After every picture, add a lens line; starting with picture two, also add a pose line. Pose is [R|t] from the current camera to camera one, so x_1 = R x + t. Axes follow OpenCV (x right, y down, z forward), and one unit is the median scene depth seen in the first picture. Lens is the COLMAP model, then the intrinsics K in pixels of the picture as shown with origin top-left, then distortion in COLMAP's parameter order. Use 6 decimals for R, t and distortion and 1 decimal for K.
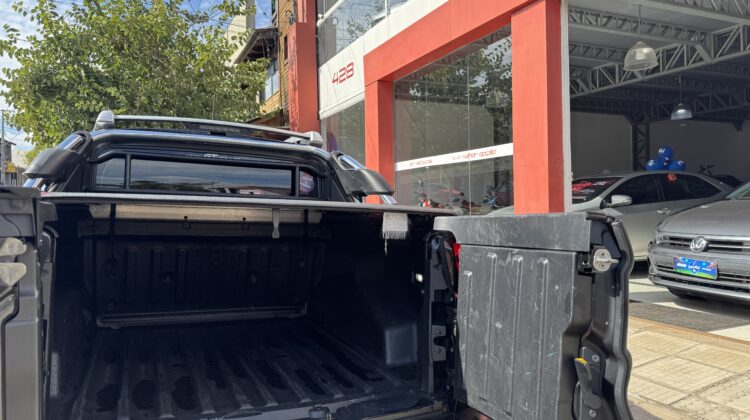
lens RADIAL K [[524.1, 0, 370.8], [0, 524.1, 199.3], [0, 0, 1]] dist [0.081515, -0.126320]
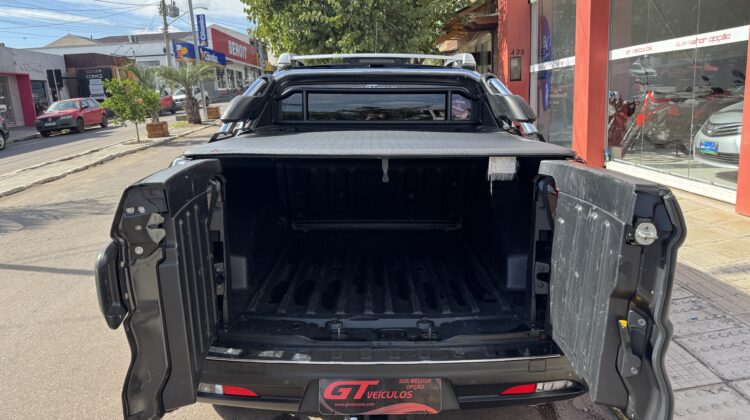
lens RADIAL K [[524.1, 0, 370.8], [0, 524.1, 199.3], [0, 0, 1]] dist [0.081515, -0.126320]
pose [[0.916718, 0.041896, -0.397333, 0.187055], [0.042164, 0.978789, 0.200486, -0.090571], [0.397305, -0.200542, 0.895506, -0.048720]]
